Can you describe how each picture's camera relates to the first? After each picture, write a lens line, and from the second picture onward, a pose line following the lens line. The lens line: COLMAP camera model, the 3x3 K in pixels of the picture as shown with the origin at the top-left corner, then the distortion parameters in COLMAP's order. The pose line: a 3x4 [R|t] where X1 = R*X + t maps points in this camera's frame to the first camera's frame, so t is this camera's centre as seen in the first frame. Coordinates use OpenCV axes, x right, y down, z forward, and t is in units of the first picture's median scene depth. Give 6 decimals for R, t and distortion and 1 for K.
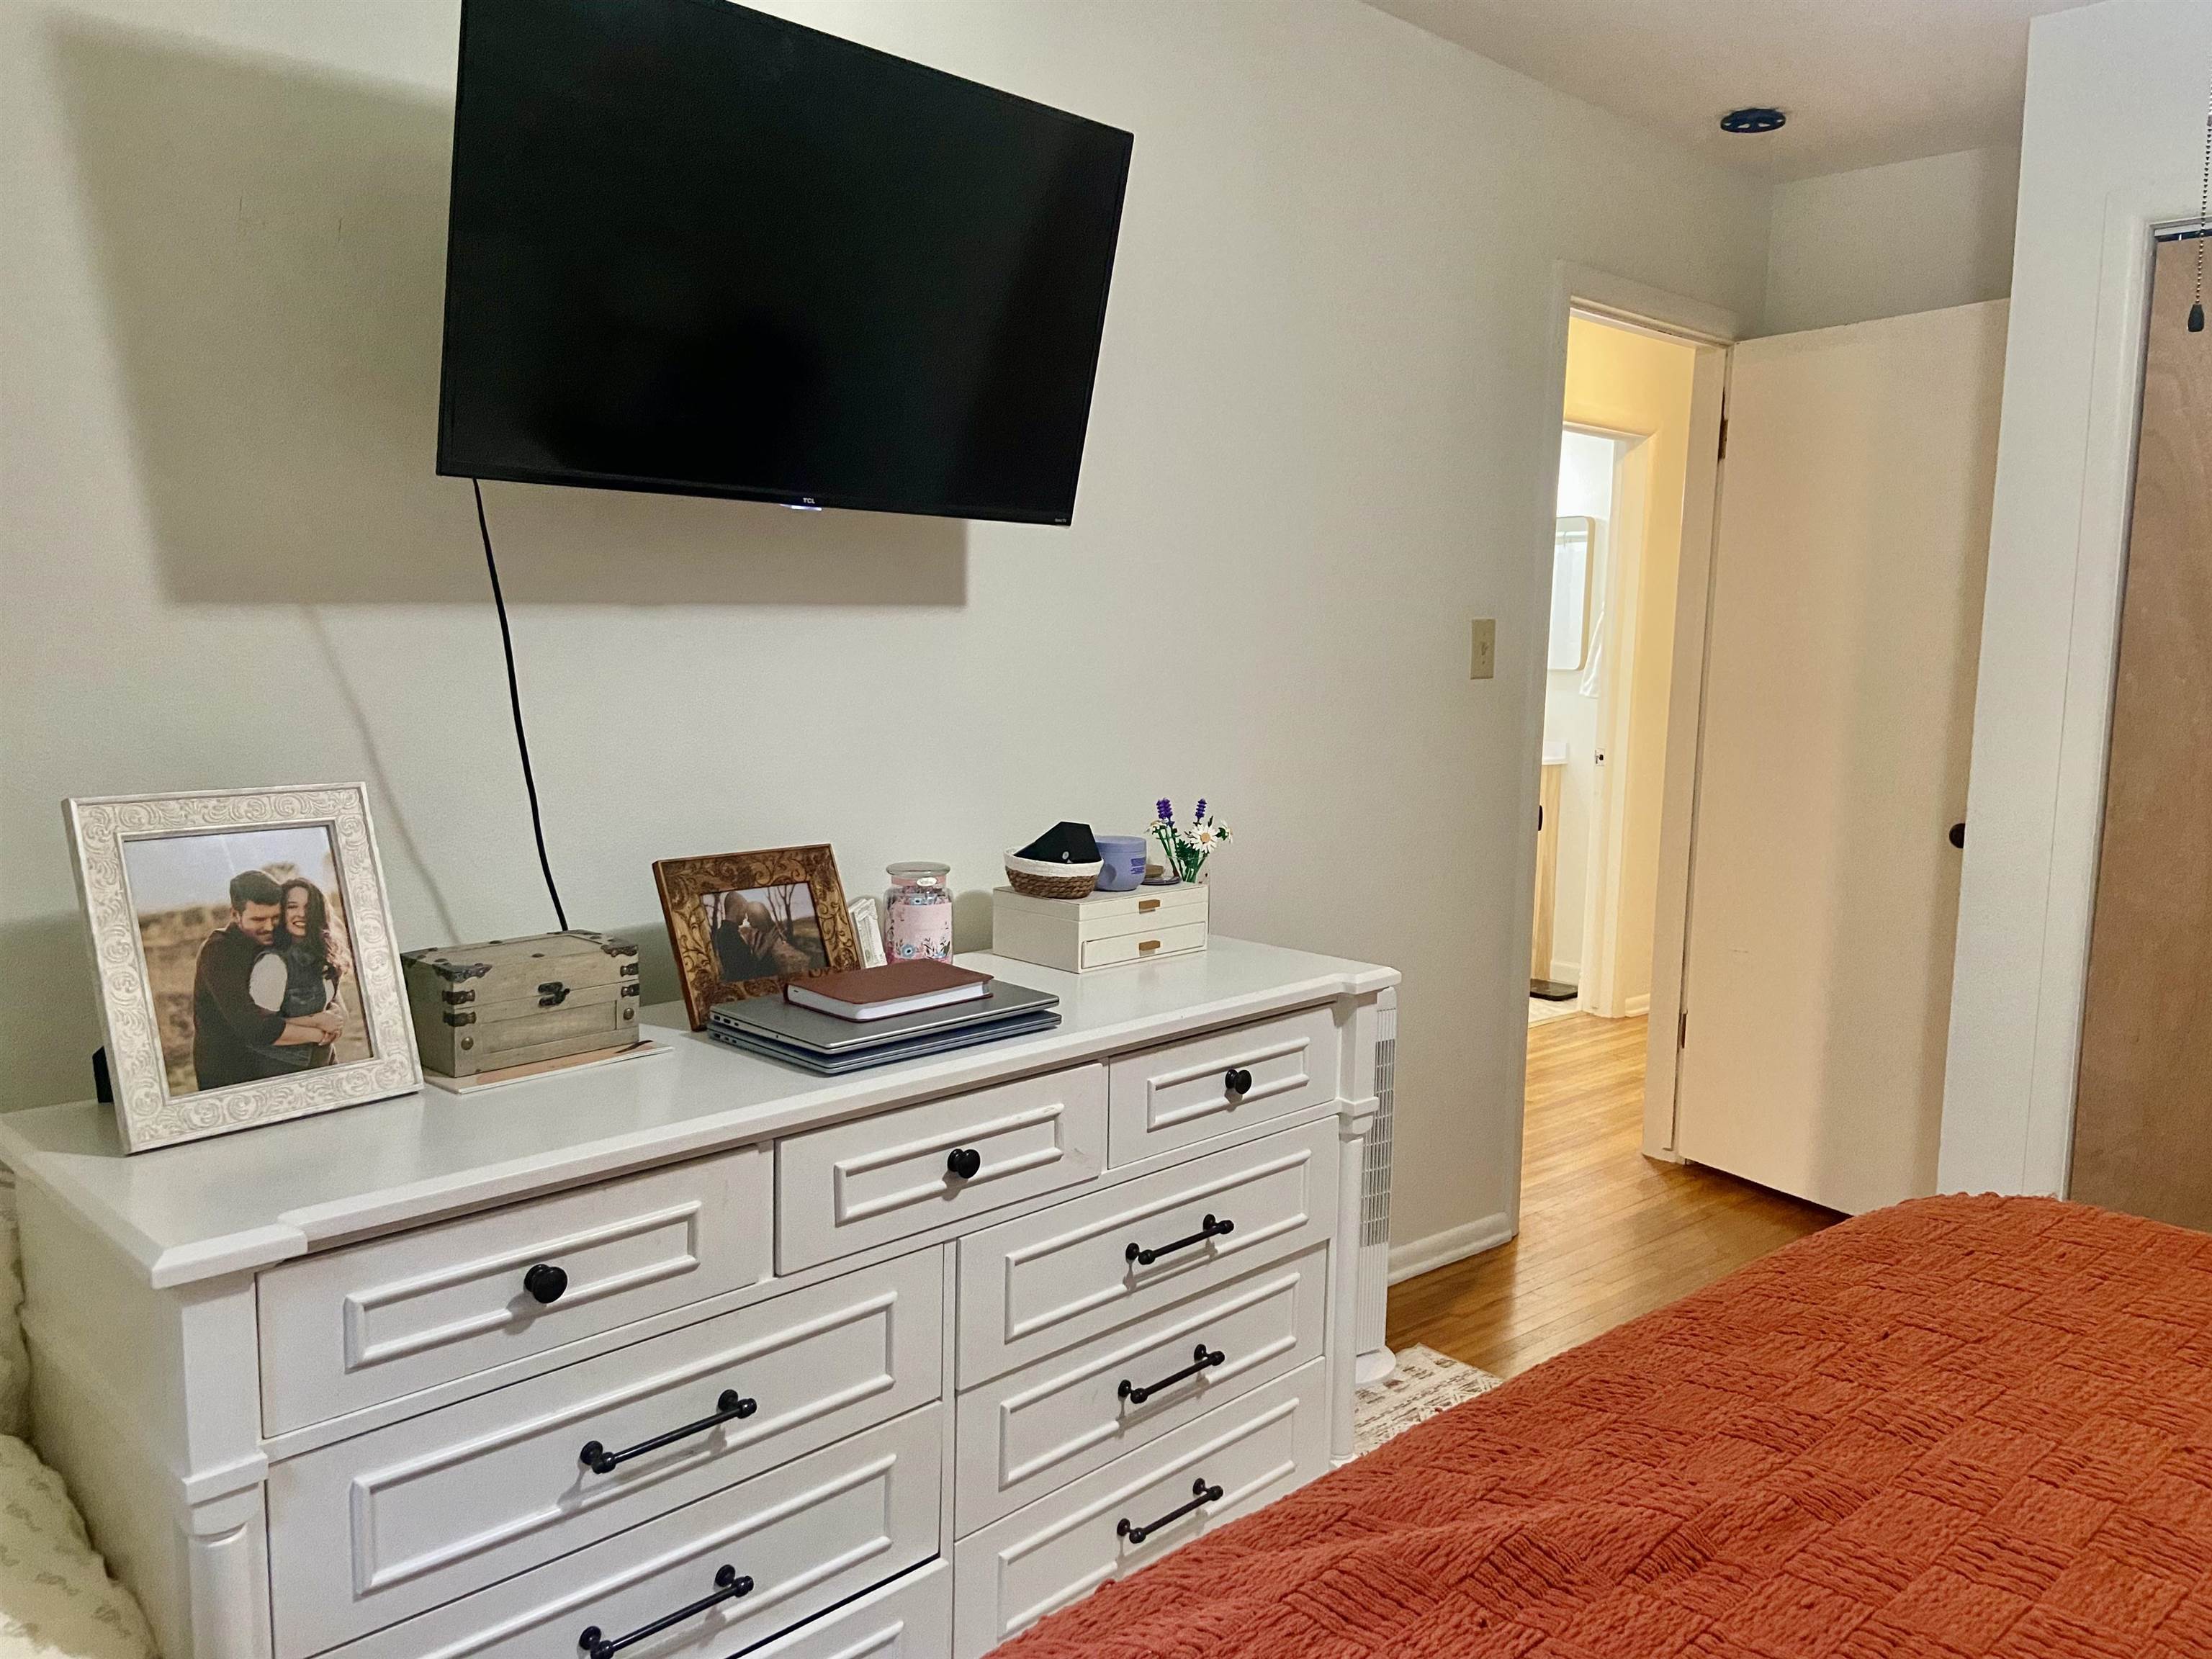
lens RADIAL K [[1660.6, 0, 1102.7], [0, 1660.6, 822.1], [0, 0, 1]] dist [0.094738, -0.111438]
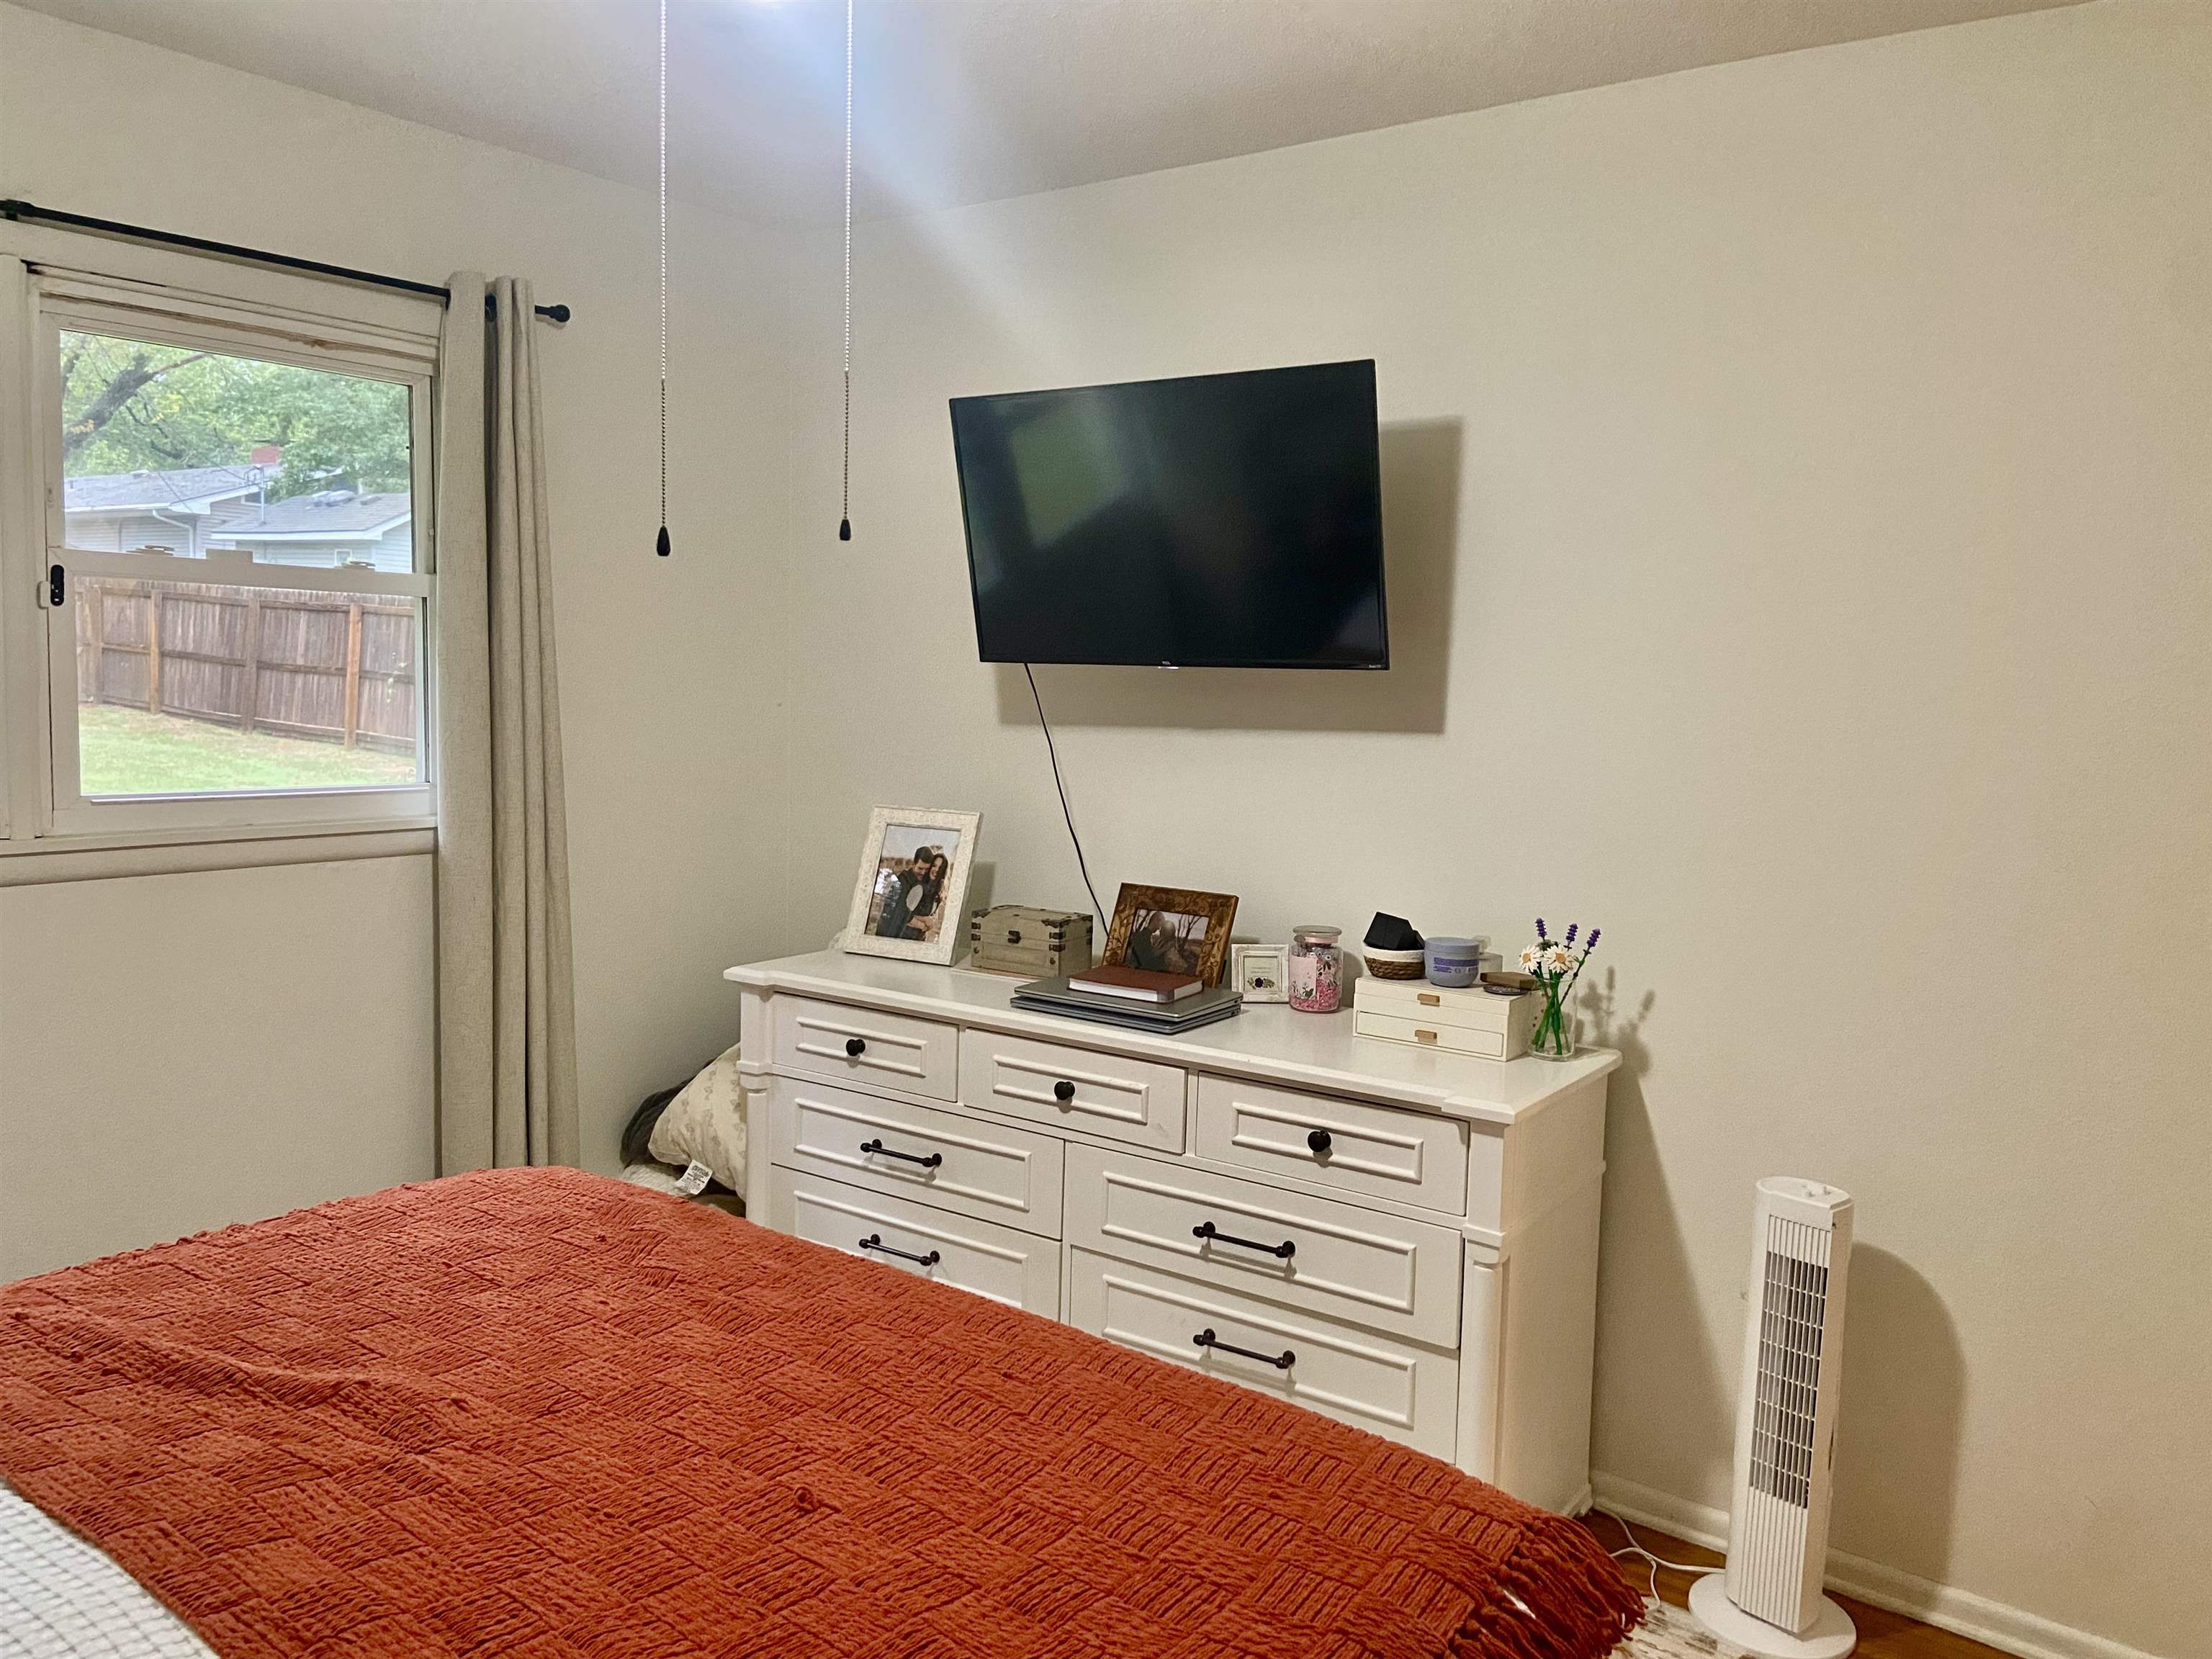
lens RADIAL K [[1660.6, 0, 1103.4], [0, 1660.6, 827.0], [0, 0, 1]] dist [0.094738, -0.111438]
pose [[0.167320, 0.080505, -0.982610, 1.454454], [-0.136633, 0.988937, 0.057758, -0.134115], [0.976389, 0.124593, 0.176469, 0.752463]]
